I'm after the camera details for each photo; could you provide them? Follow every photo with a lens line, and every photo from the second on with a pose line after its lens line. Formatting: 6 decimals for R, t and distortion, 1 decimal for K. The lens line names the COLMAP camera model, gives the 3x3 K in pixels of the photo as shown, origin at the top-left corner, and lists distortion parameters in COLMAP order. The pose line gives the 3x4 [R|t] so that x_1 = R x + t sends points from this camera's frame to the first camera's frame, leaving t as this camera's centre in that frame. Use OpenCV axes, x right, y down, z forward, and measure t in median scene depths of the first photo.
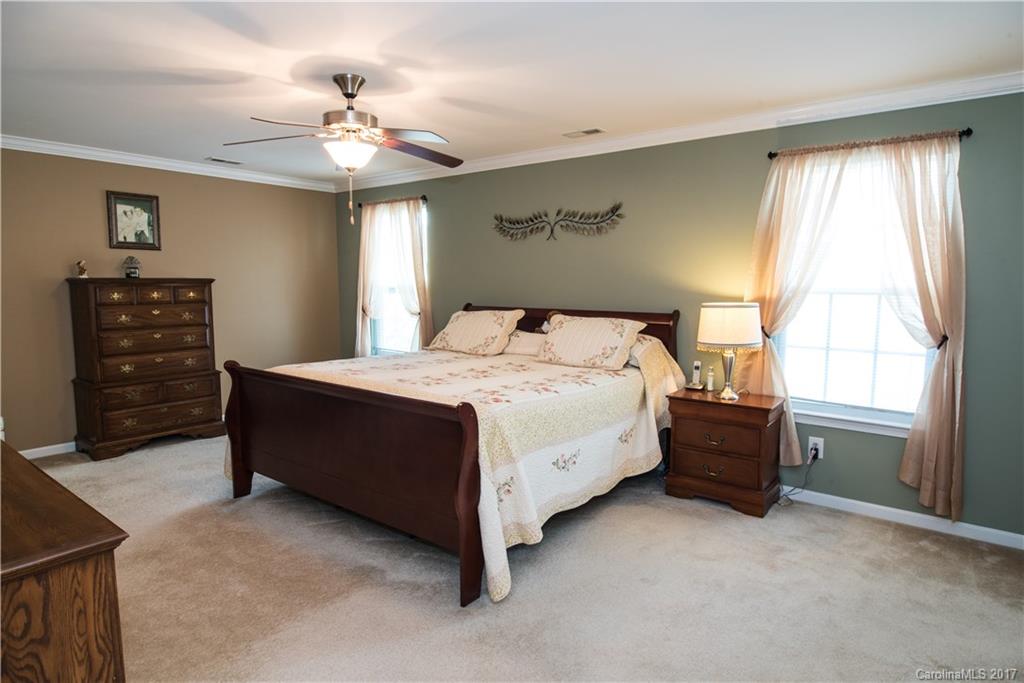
lens RADIAL K [[575.3, 0, 512.8], [0, 575.3, 339.9], [0, 0, 1]] dist [0.021753, -0.000052]
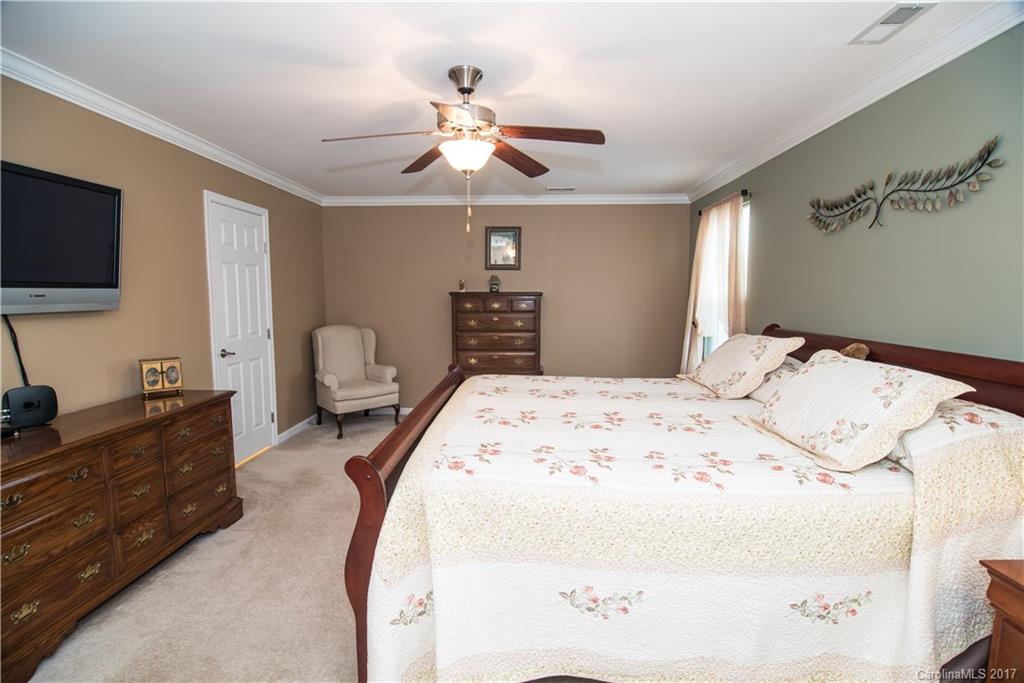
lens RADIAL K [[491.7, 0, 515.2], [0, 491.7, 340.7], [0, 0, 1]] dist [-0.001361, -0.002711]
pose [[0.597806, 0.076532, -0.797979, 0.266462], [-0.084076, 0.995928, 0.032532, -0.038943], [0.797220, 0.047643, 0.601806, 0.393113]]
